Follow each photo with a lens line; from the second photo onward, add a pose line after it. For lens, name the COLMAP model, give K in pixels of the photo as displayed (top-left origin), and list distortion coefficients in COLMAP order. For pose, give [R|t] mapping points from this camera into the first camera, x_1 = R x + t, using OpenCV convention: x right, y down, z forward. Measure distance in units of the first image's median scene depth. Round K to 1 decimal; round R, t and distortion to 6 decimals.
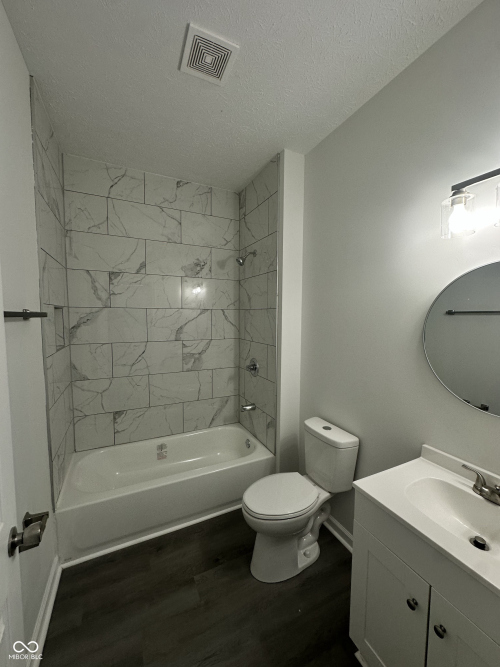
lens RADIAL K [[264.9, 0, 249.6], [0, 264.9, 334.0], [0, 0, 1]] dist [0.001866, 0.000625]
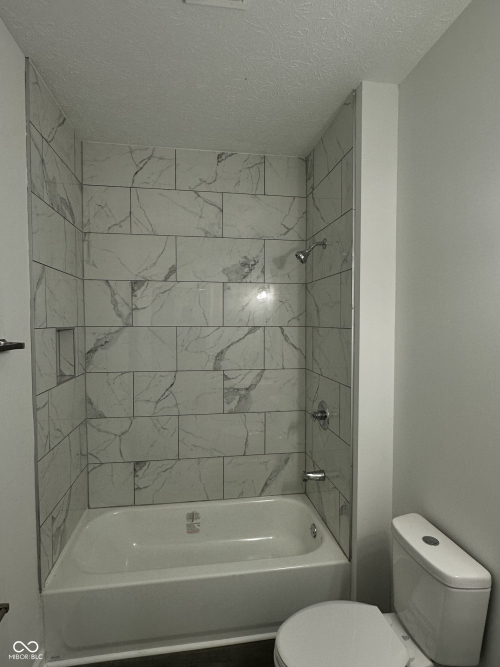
lens RADIAL K [[355.9, 0, 249.0], [0, 355.9, 334.5], [0, 0, 1]] dist [0.000899, -0.001227]
pose [[0.956109, 0.005345, -0.292962, 0.108673], [-0.015583, 0.999346, -0.032624, -0.046979], [0.292596, 0.035757, 0.955567, 0.103364]]
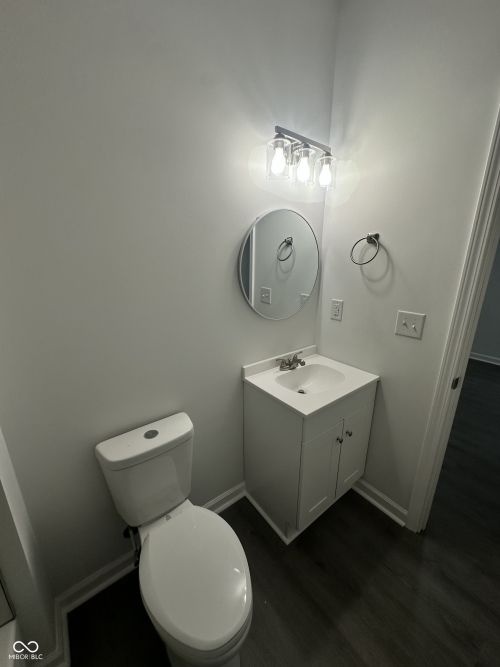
lens RADIAL K [[264.9, 0, 250.2], [0, 264.9, 331.1], [0, 0, 1]] dist [0.001866, 0.000625]
pose [[-0.209433, -0.280702, 0.936667, -0.222831], [0.063347, 0.952003, 0.299462, -0.043664], [-0.975769, 0.122052, -0.181599, 0.667428]]
